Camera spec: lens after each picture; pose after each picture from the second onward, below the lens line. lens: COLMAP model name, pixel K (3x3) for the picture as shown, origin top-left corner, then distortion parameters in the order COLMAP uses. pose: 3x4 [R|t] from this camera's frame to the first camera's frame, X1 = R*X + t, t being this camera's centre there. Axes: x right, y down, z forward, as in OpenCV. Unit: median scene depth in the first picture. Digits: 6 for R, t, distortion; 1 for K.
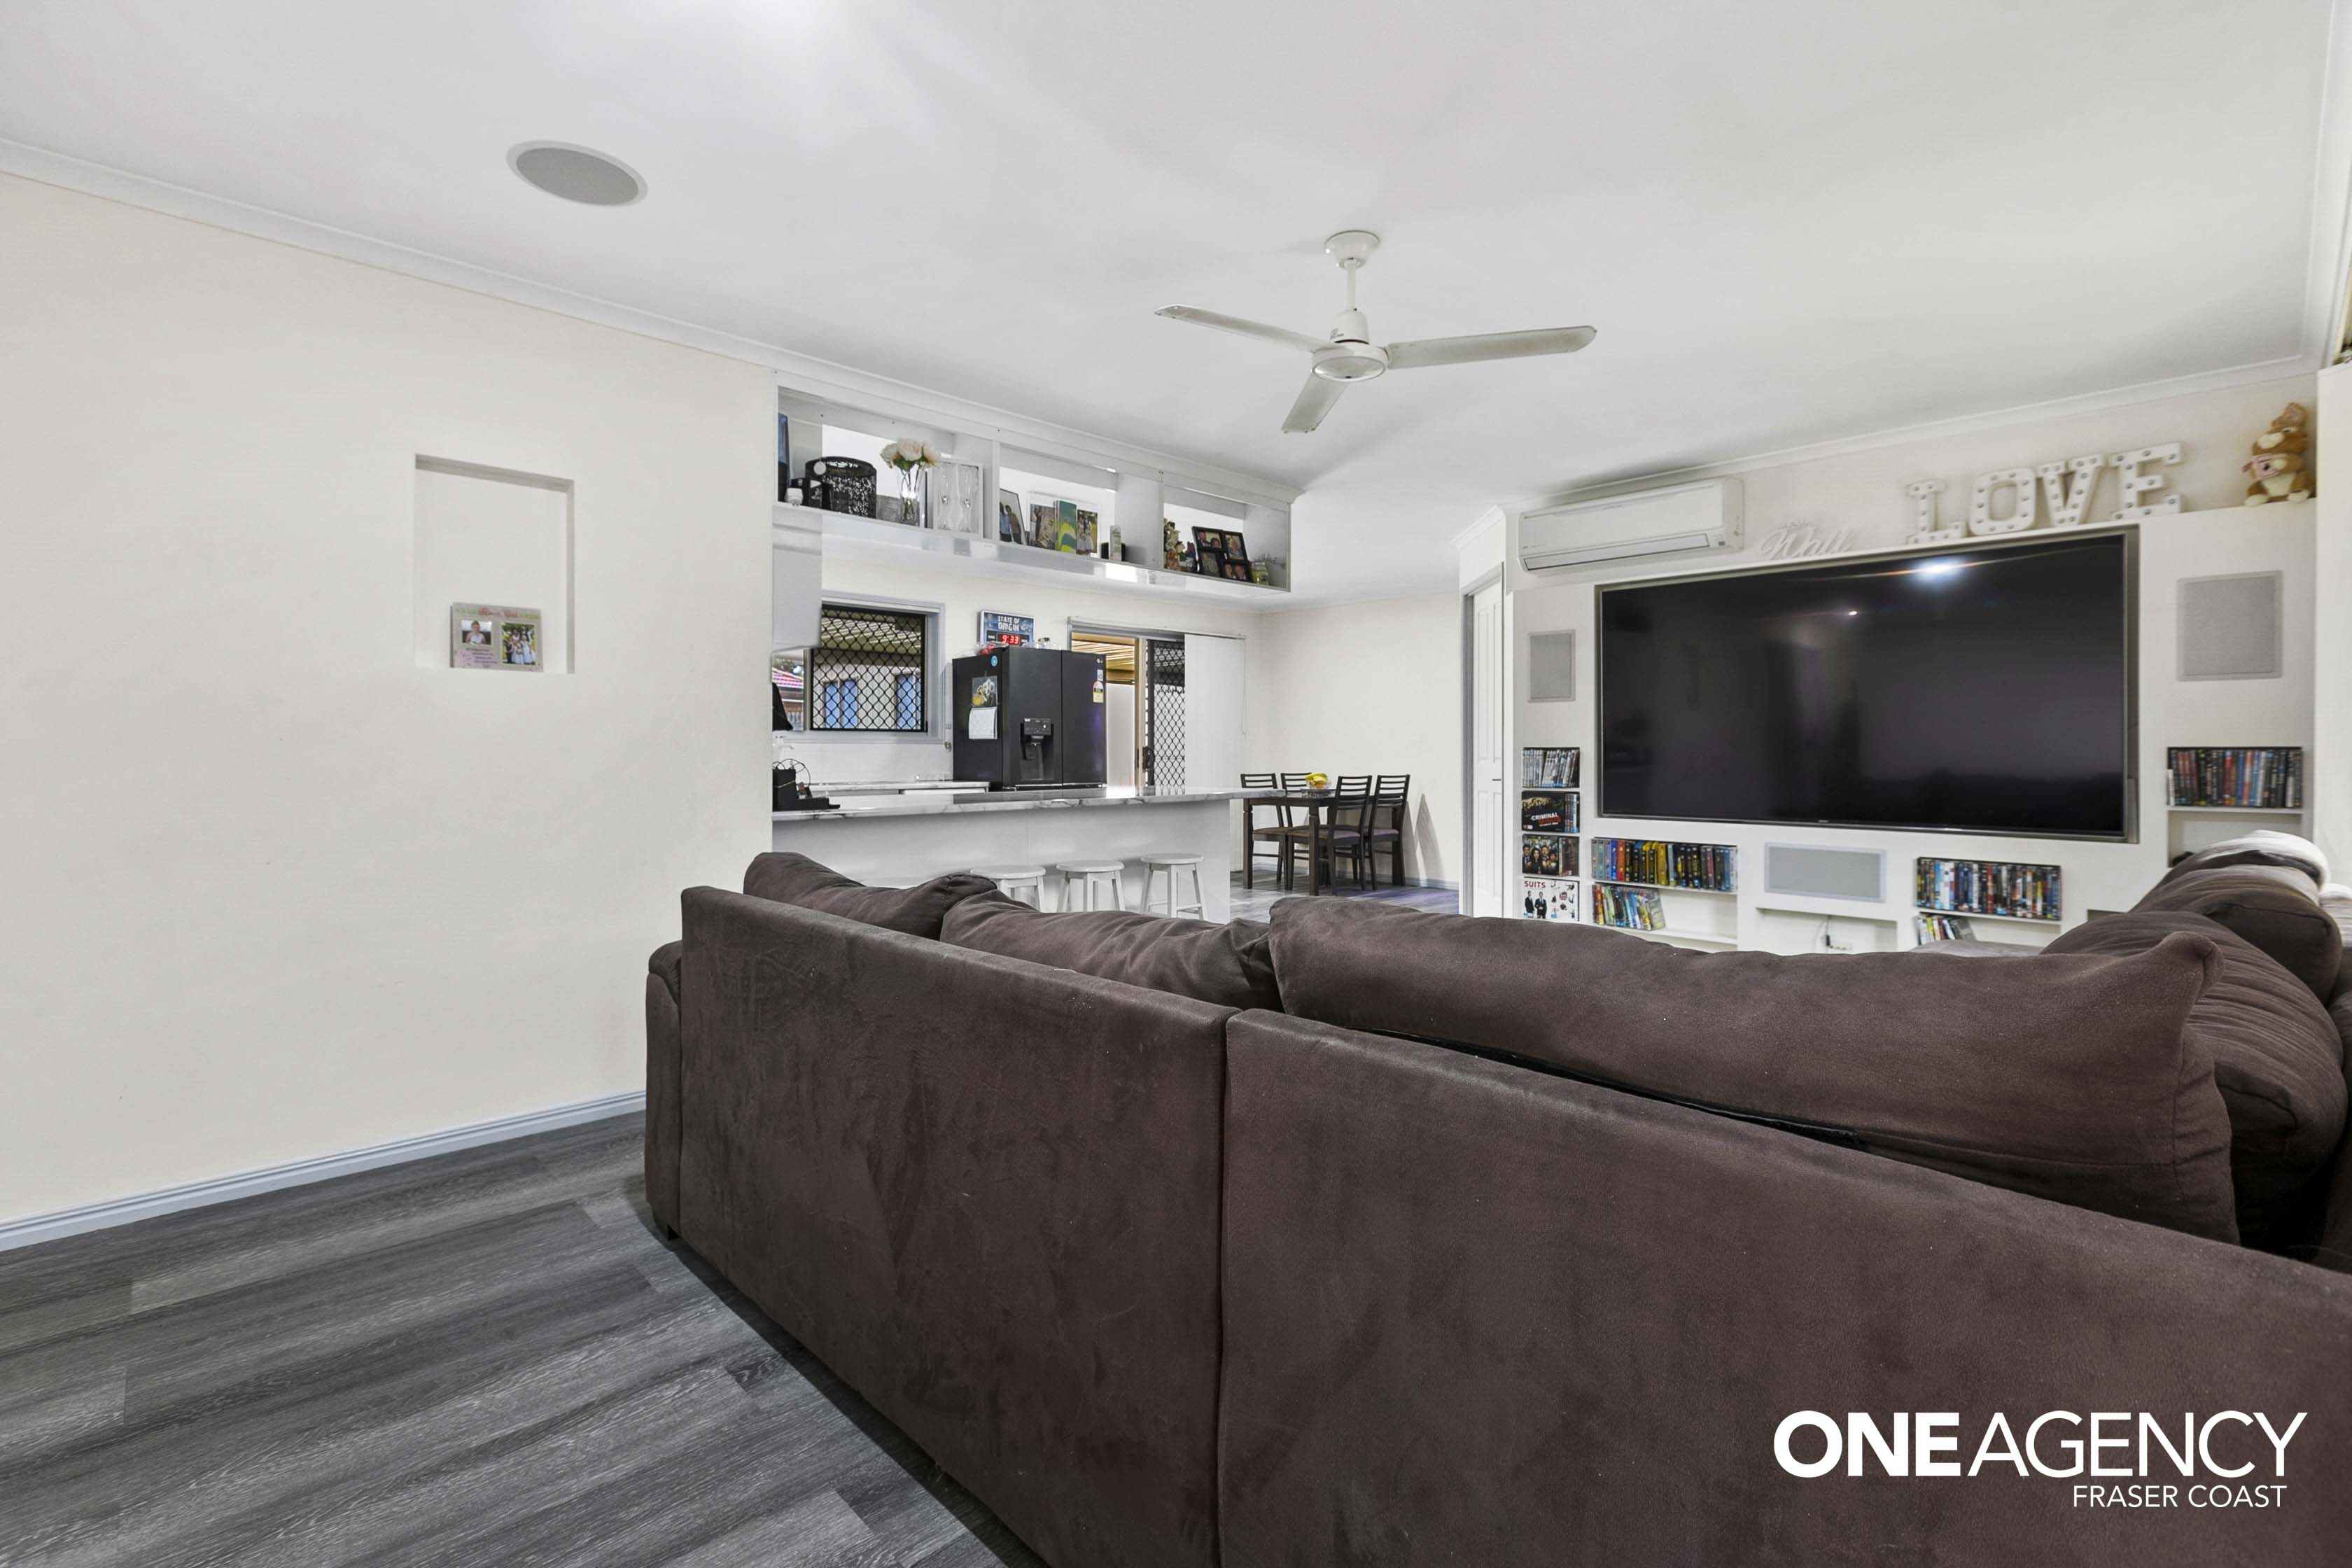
lens RADIAL K [[1076.6, 0, 1178.9], [0, 1076.6, 771.9], [0, 0, 1]] dist [0.000621, 0.000441]
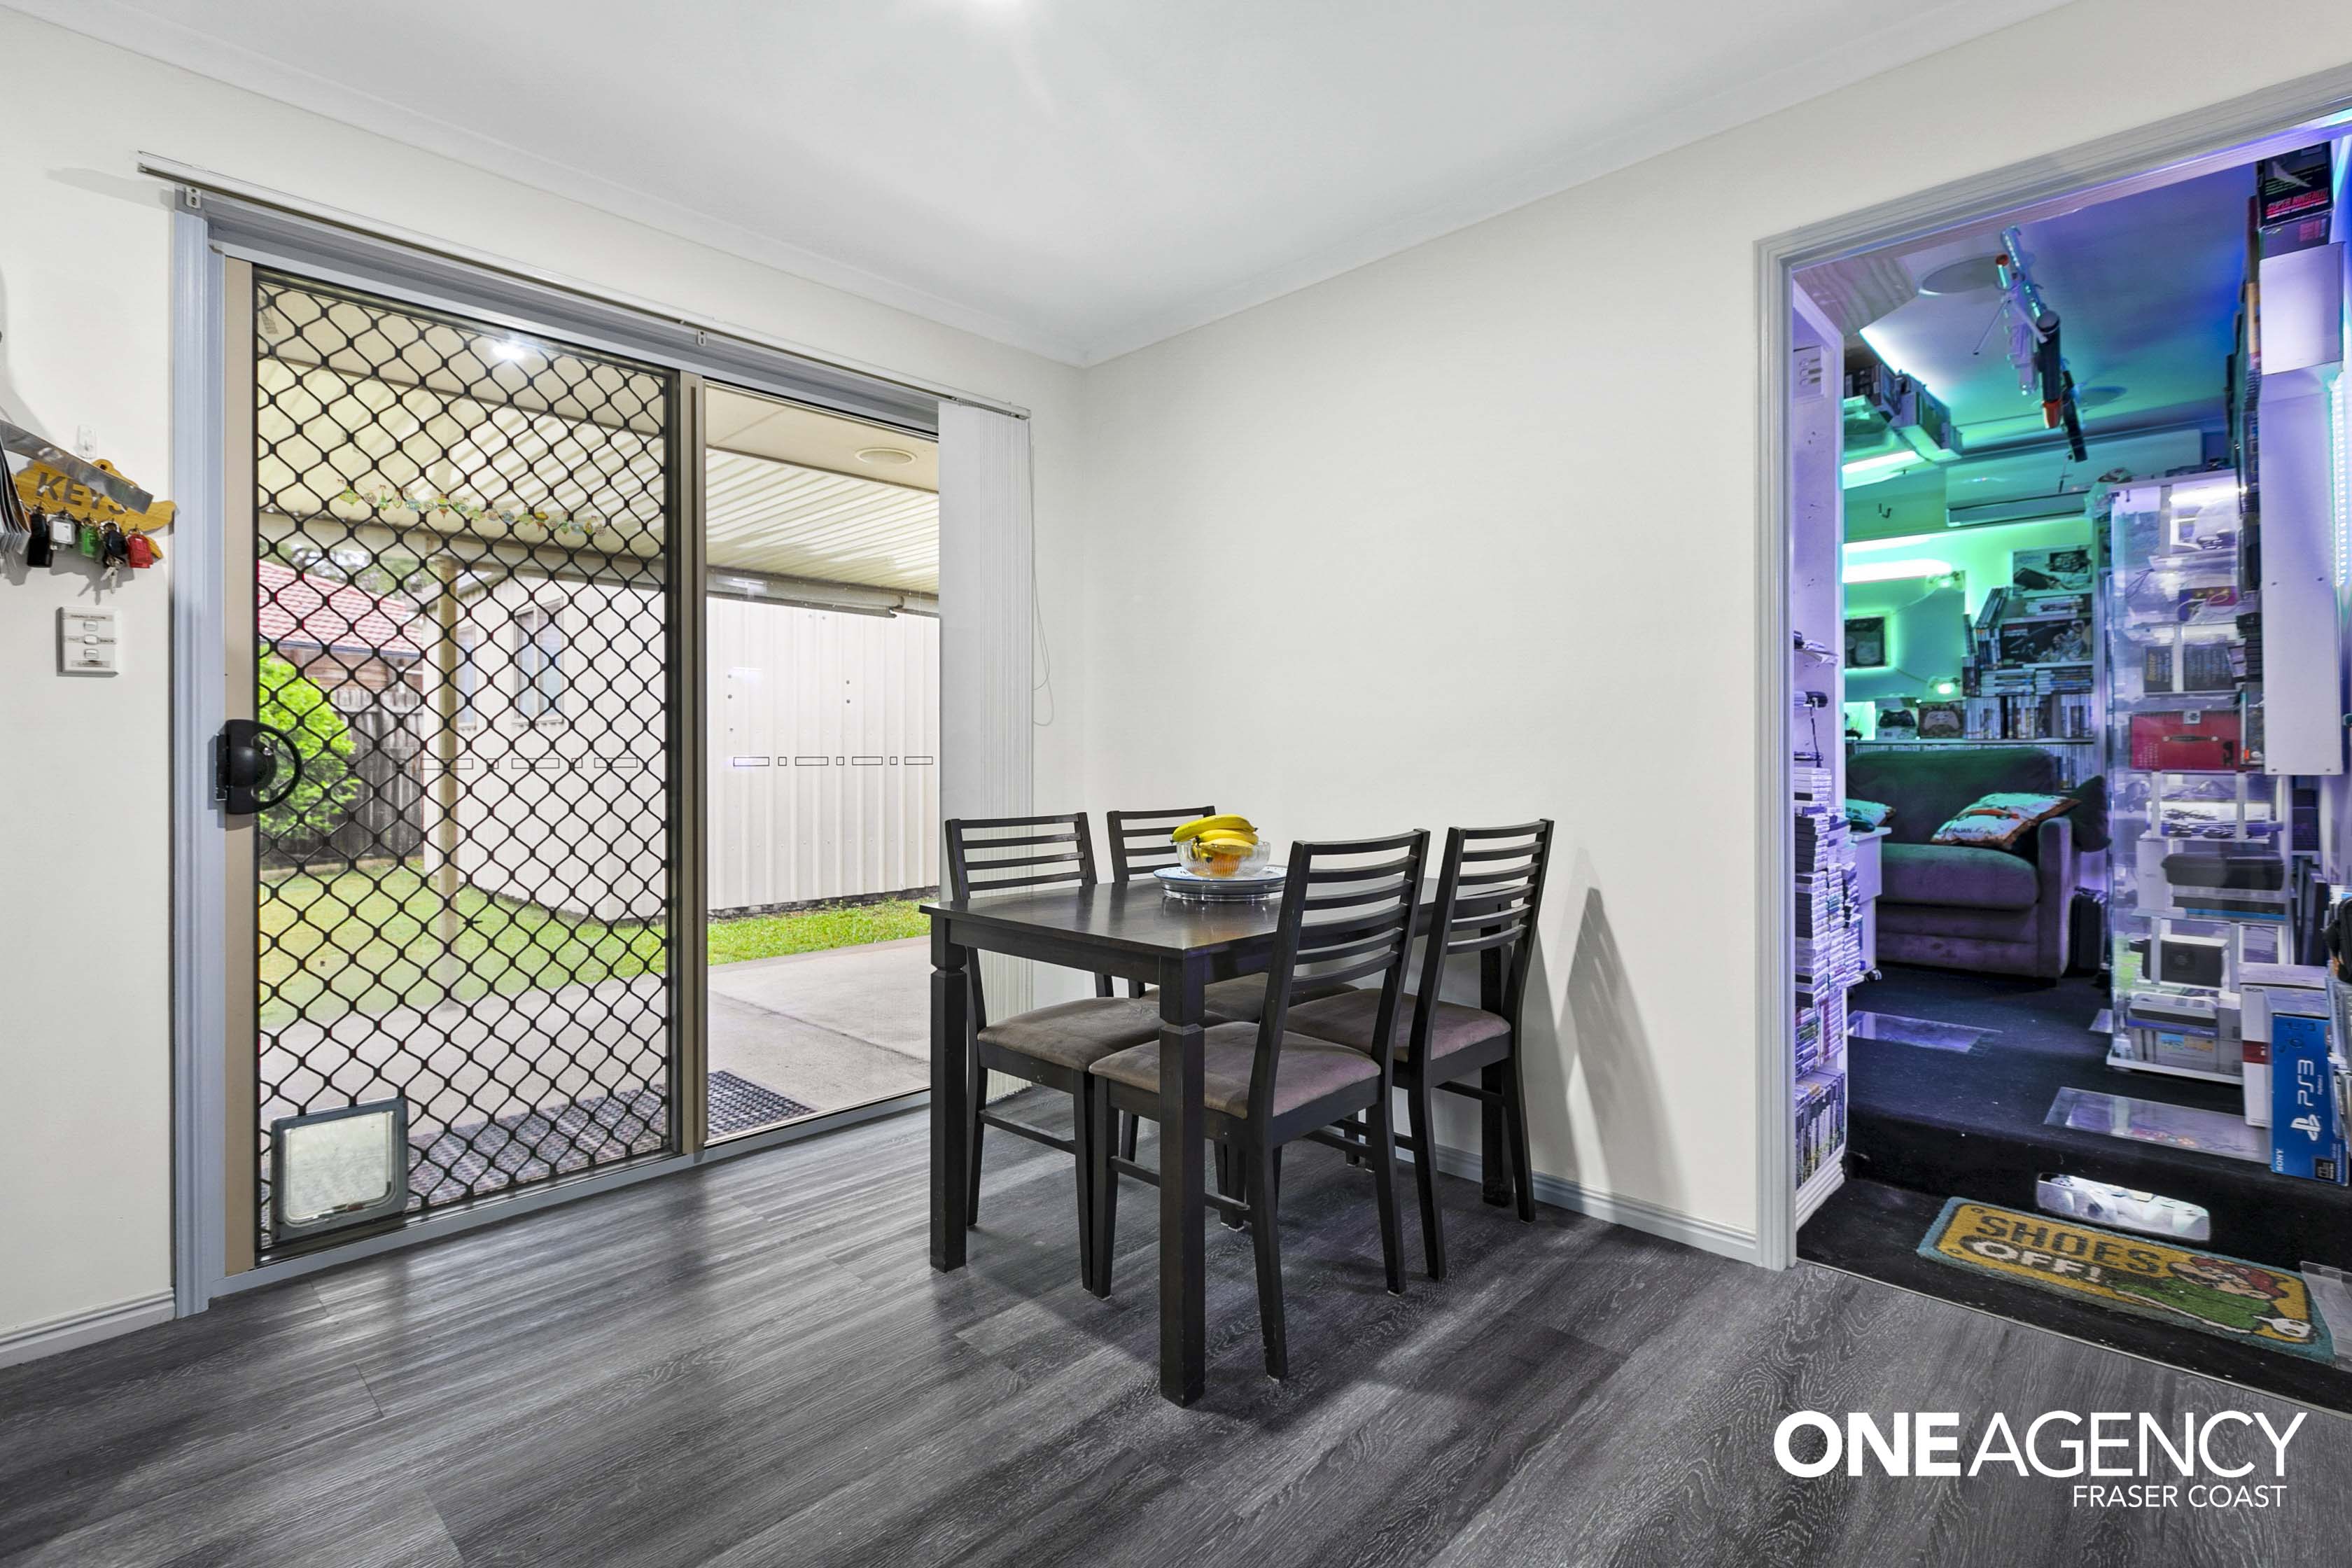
lens RADIAL K [[1076.6, 0, 1174.1], [0, 1076.6, 776.9], [0, 0, 1]] dist [0.000621, 0.000441]
pose [[0.999486, 0.003304, 0.031887, 0.108498], [-0.002982, 0.999944, -0.010159, -0.006096], [-0.031919, 0.010058, 0.999440, 0.726585]]
